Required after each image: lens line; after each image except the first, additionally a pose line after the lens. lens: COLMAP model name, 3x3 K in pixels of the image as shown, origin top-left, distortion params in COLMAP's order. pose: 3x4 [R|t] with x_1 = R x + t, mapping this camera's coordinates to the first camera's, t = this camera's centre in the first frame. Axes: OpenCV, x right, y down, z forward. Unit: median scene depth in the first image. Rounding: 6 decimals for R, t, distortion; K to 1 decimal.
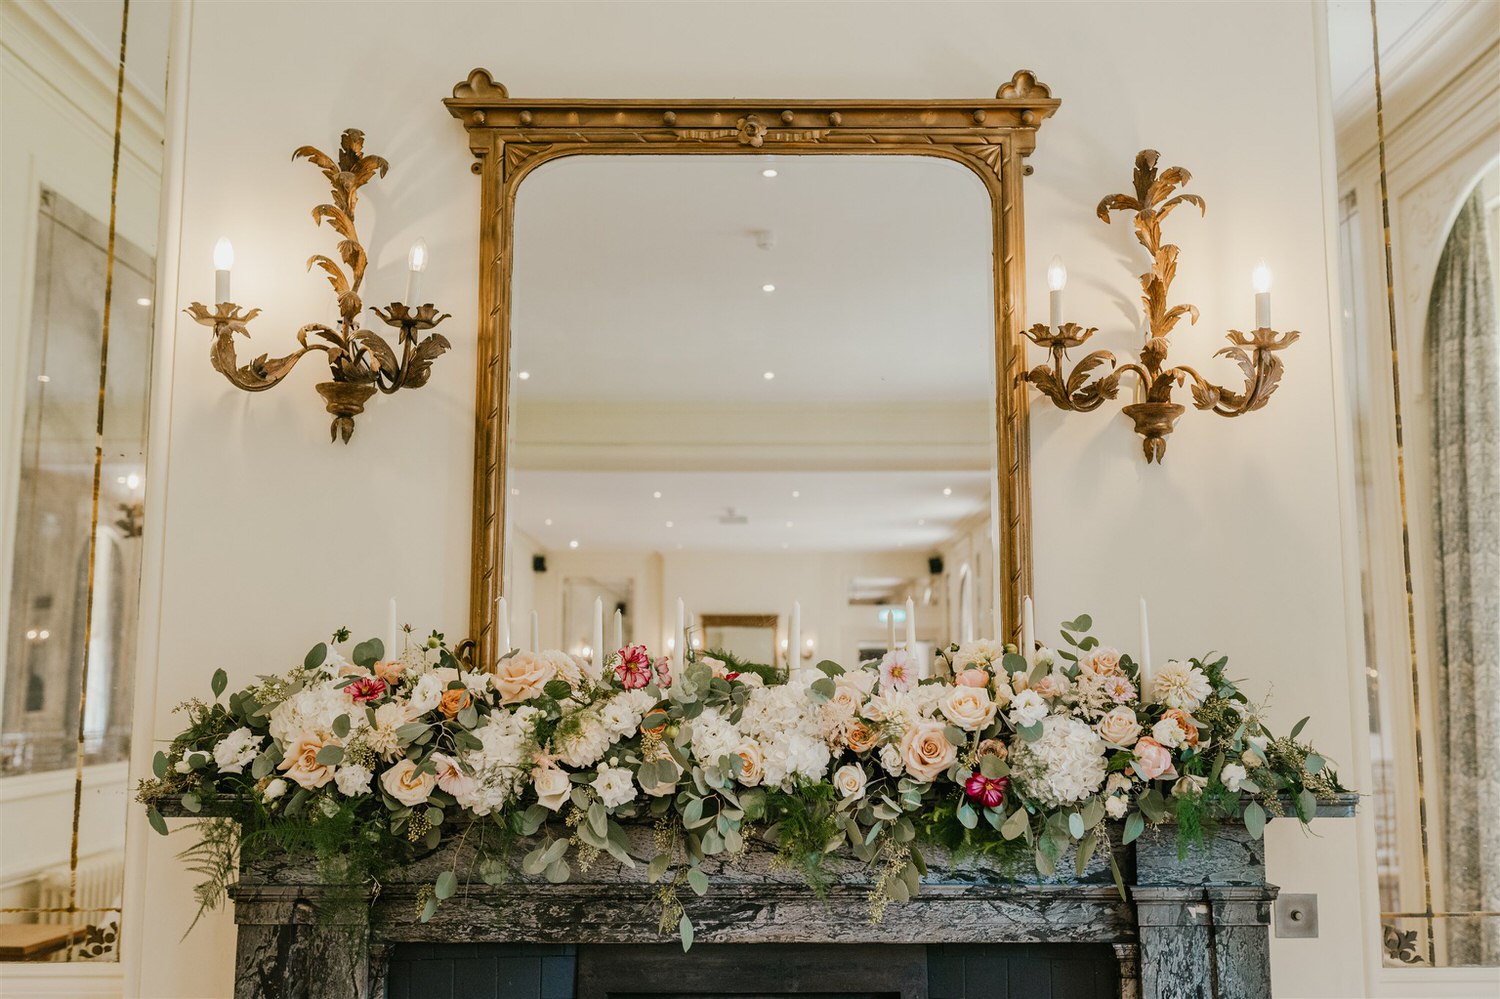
lens RADIAL K [[1483.8, 0, 756.3], [0, 1483.8, 496.2], [0, 0, 1]] dist [0.002780, 0.000000]
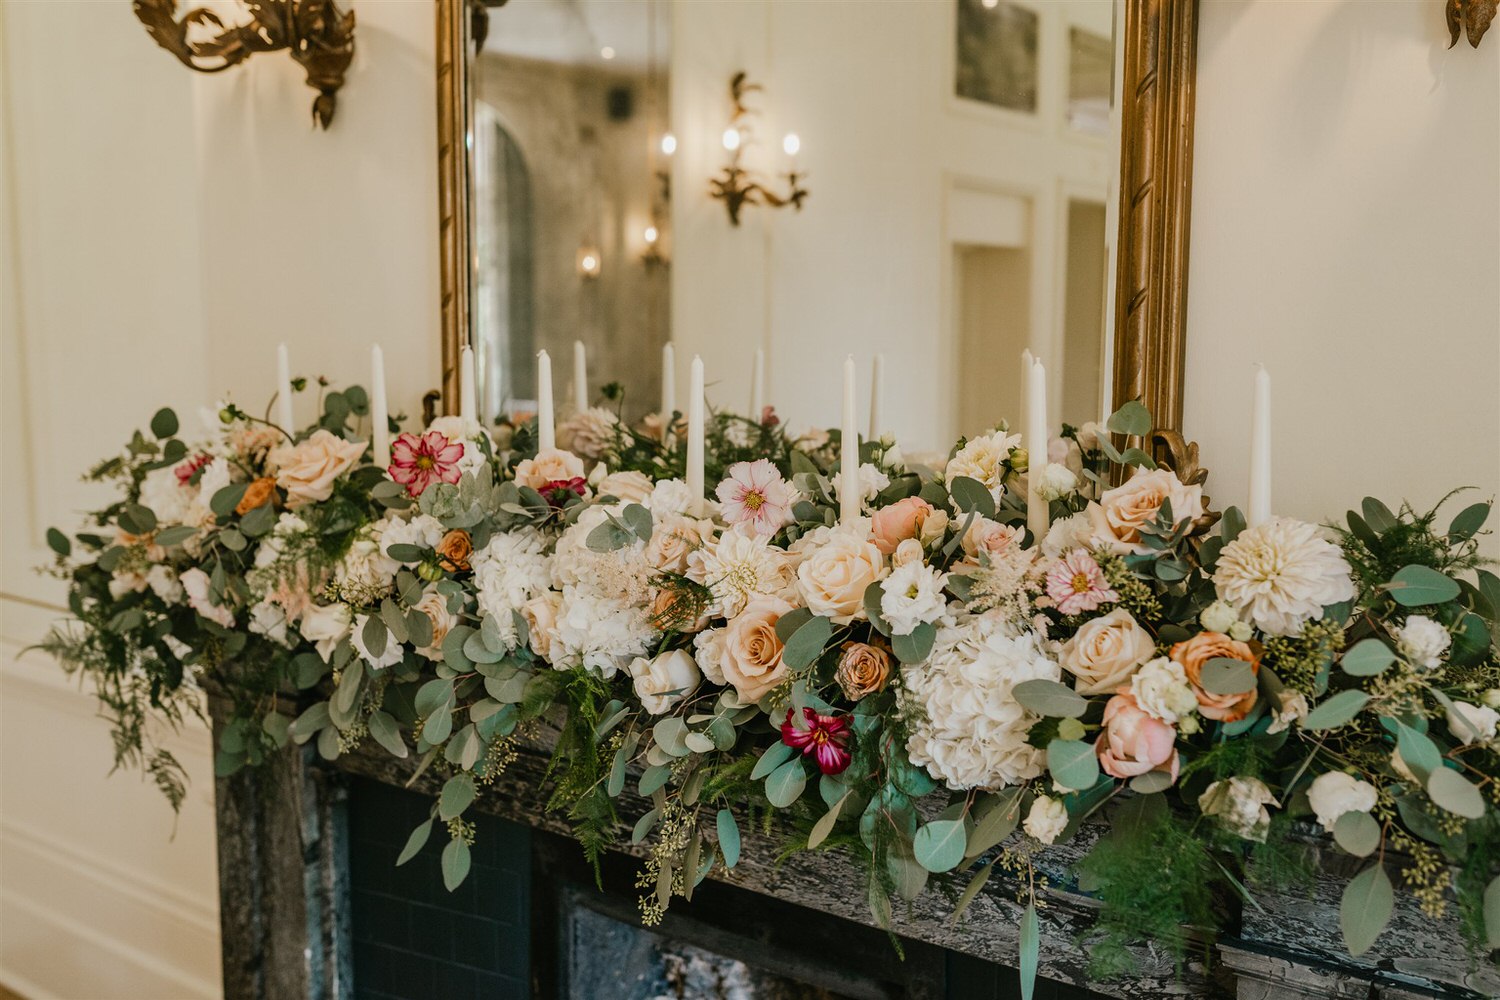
lens RADIAL K [[1483.8, 0, 746.0], [0, 1483.8, 496.1], [0, 0, 1]] dist [0.002780, 0.000000]
pose [[0.799357, 0.074956, -0.596162, 0.407748], [0.076732, 0.971330, 0.225011, -0.008599], [0.595936, -0.225609, 0.770688, 0.544503]]
